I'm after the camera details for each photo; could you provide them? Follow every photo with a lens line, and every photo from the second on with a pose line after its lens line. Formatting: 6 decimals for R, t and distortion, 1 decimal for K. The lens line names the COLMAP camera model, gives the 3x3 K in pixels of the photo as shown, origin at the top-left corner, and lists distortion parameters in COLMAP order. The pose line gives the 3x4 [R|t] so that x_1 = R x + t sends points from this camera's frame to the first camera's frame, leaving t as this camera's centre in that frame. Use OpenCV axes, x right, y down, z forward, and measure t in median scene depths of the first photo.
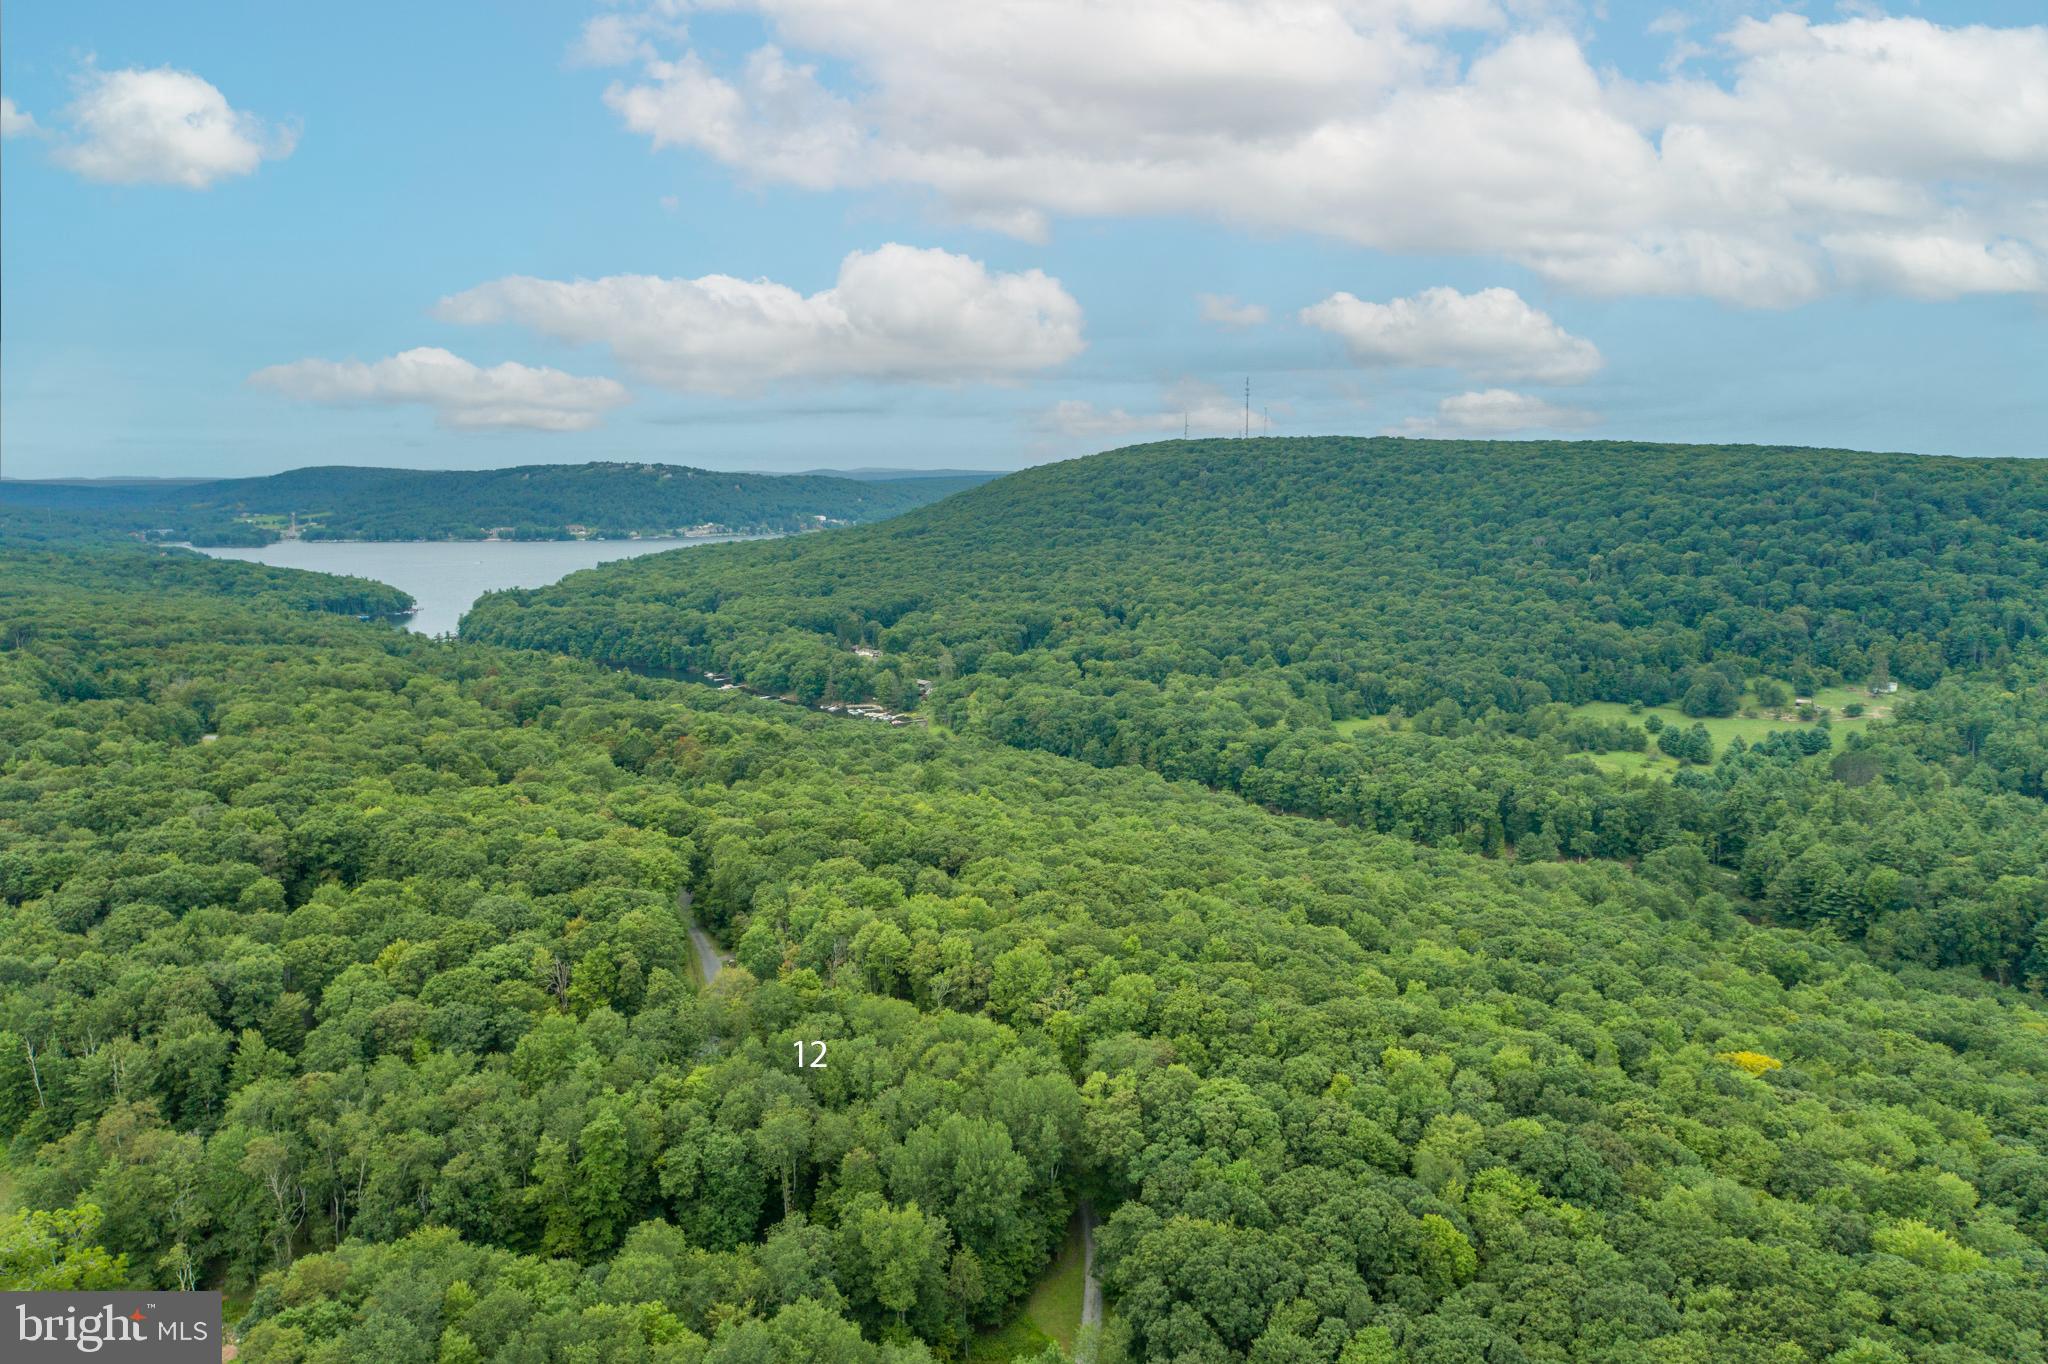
lens RADIAL K [[1418.8, 0, 1024.7], [0, 1418.8, 689.0], [0, 0, 1]] dist [-0.001122, 0.011865]
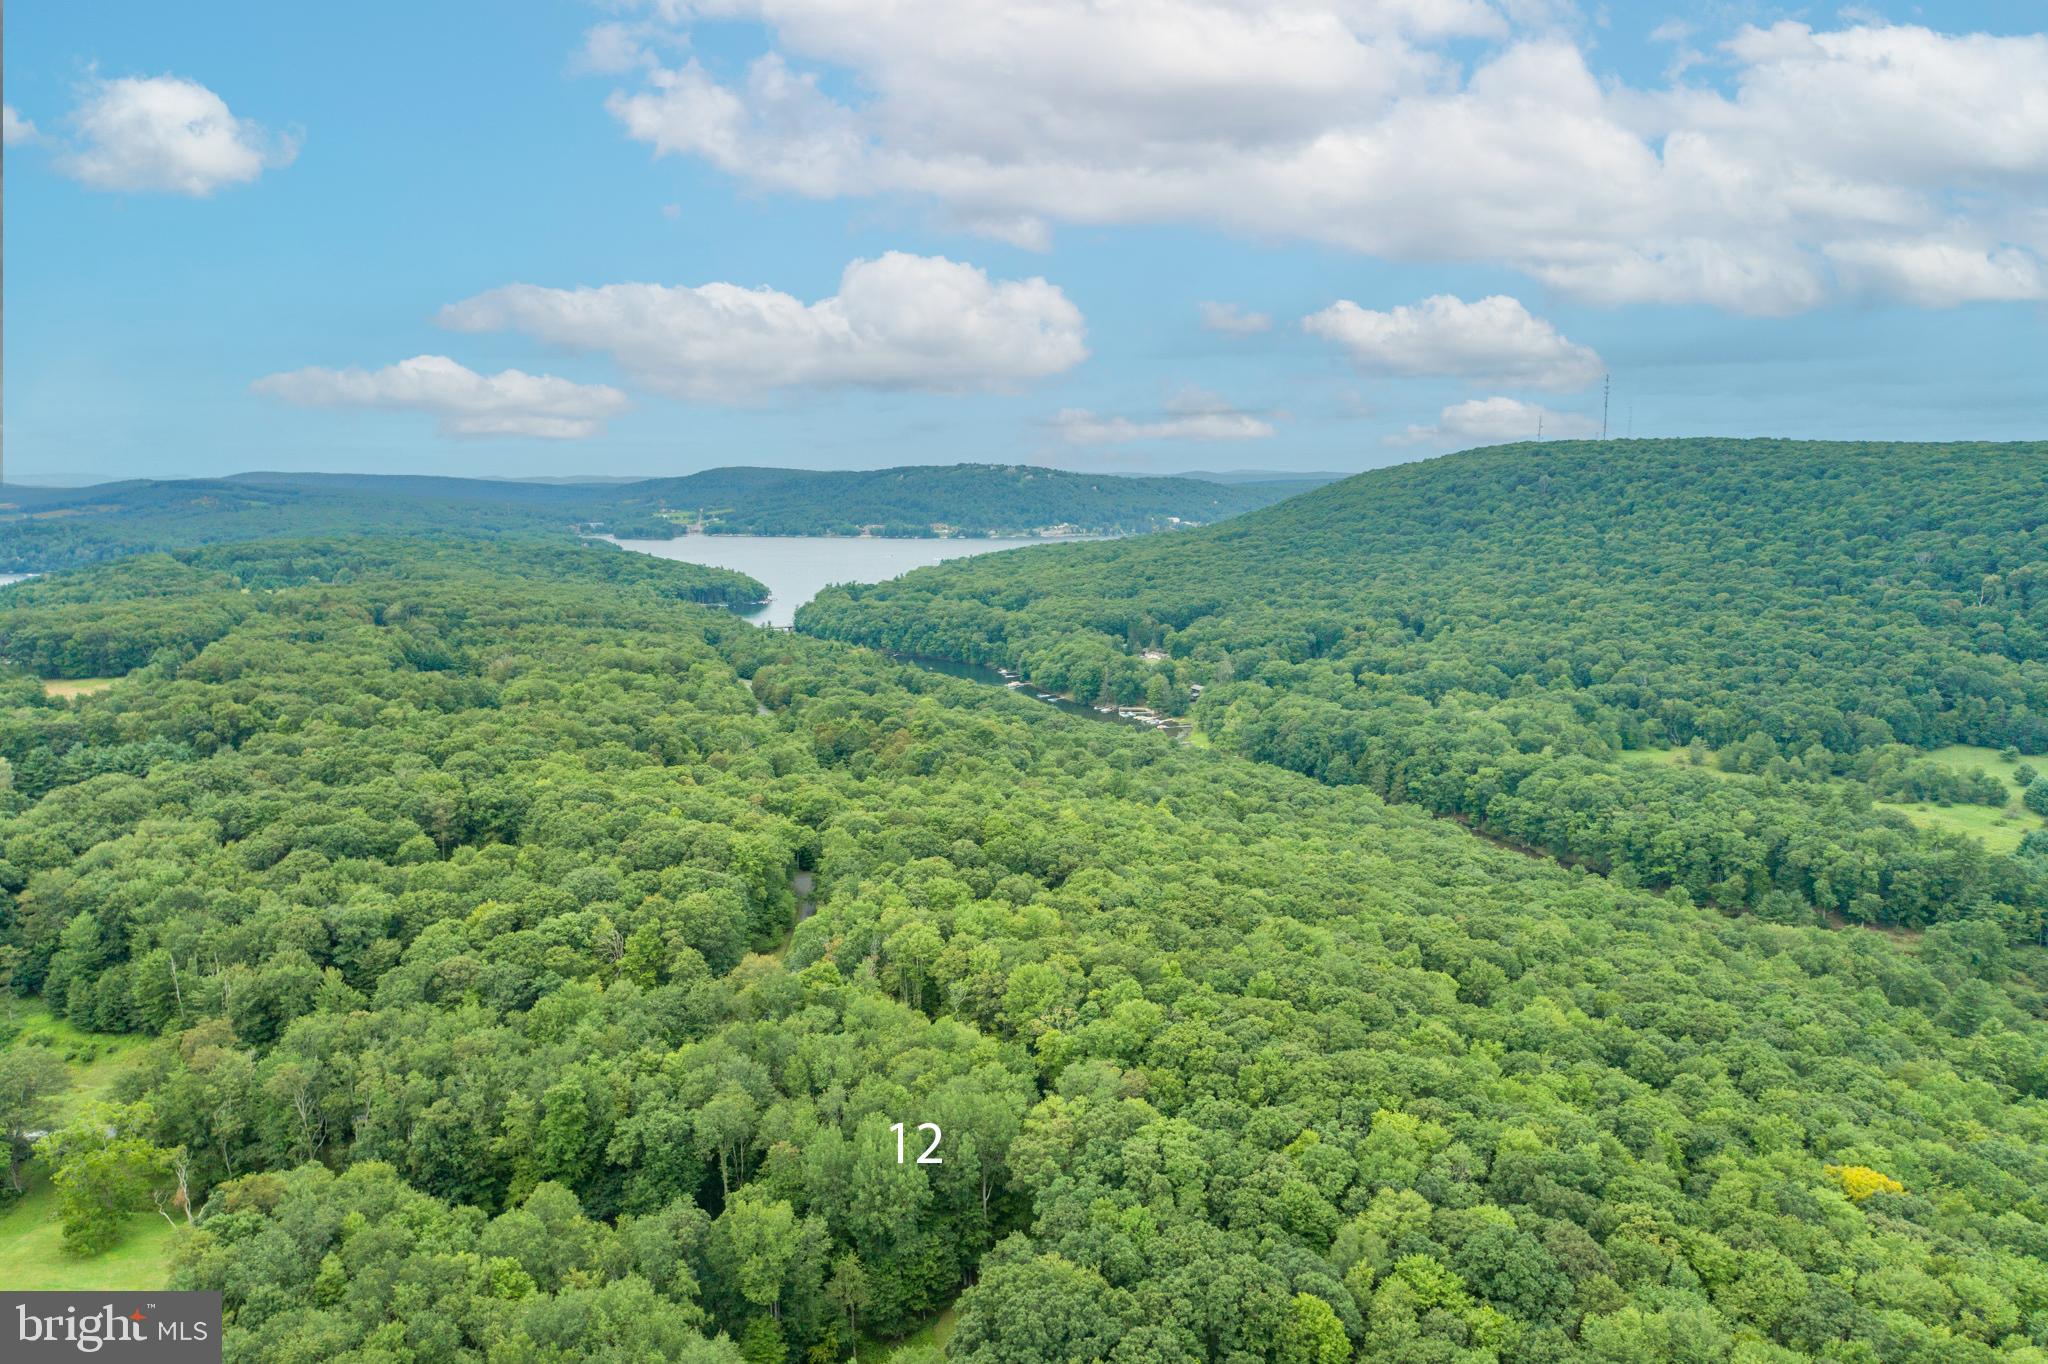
lens RADIAL K [[1418.8, 0, 1019.3], [0, 1418.8, 673.8], [0, 0, 1]] dist [-0.001122, 0.011865]
pose [[0.962201, 0.041983, -0.269087, 0.223618], [-0.045101, 0.998968, -0.005414, -0.010935], [0.268582, 0.017345, 0.963101, 0.039929]]
